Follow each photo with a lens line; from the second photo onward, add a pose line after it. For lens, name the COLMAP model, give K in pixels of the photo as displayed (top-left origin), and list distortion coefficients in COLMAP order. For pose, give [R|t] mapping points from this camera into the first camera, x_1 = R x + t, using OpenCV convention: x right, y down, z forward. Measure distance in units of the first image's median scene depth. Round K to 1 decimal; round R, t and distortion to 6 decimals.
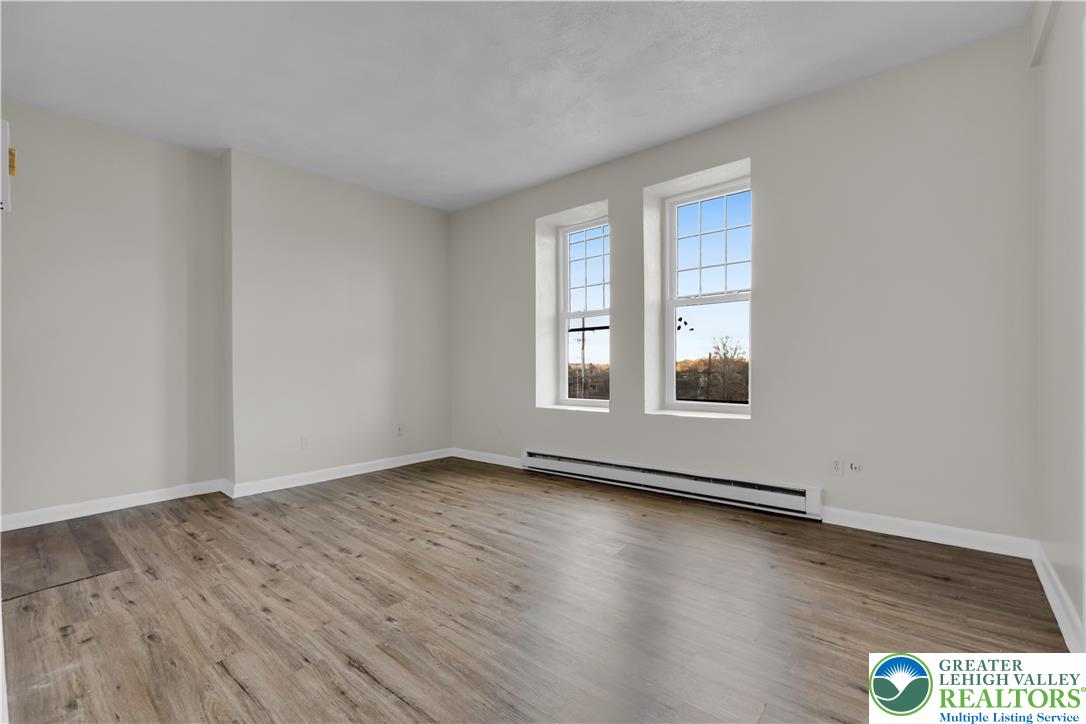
lens RADIAL K [[472.3, 0, 539.4], [0, 472.3, 365.1], [0, 0, 1]] dist [-0.001412, 0.000790]
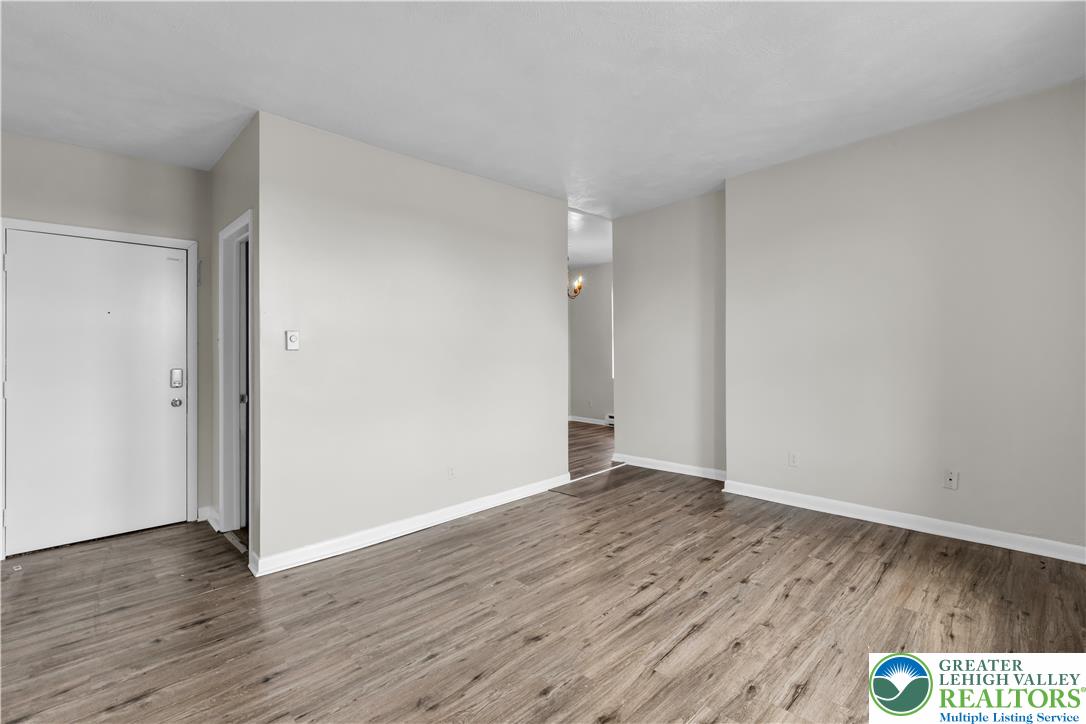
lens RADIAL K [[491.4, 0, 536.7], [0, 491.4, 351.6], [0, 0, 1]] dist [0.000986, 0.000144]
pose [[-0.103715, 0.004576, -0.994596, 0.623627], [0.010785, 0.999936, 0.003476, -0.066600], [0.994549, -0.010366, -0.103758, 0.758190]]
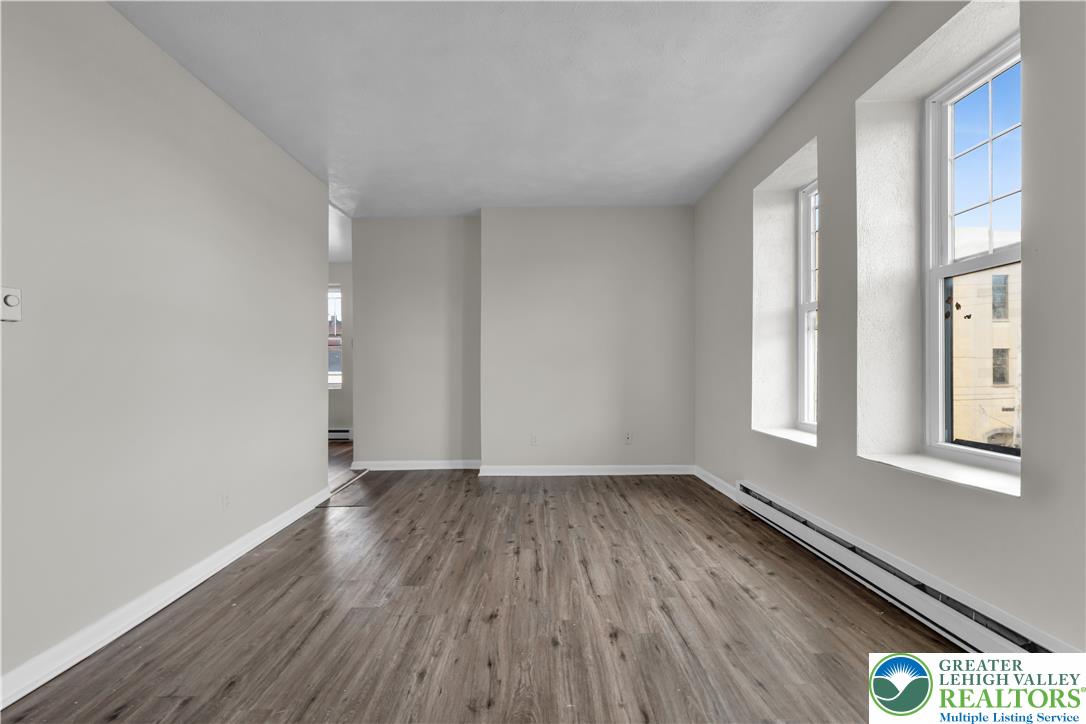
lens RADIAL K [[472.3, 0, 540.1], [0, 472.3, 368.6], [0, 0, 1]] dist [-0.001412, 0.000790]
pose [[0.650551, 0.001397, -0.759462, 0.501818], [0.001263, 0.999995, 0.002920, -0.020467], [0.759462, -0.002859, 0.650546, 0.312013]]
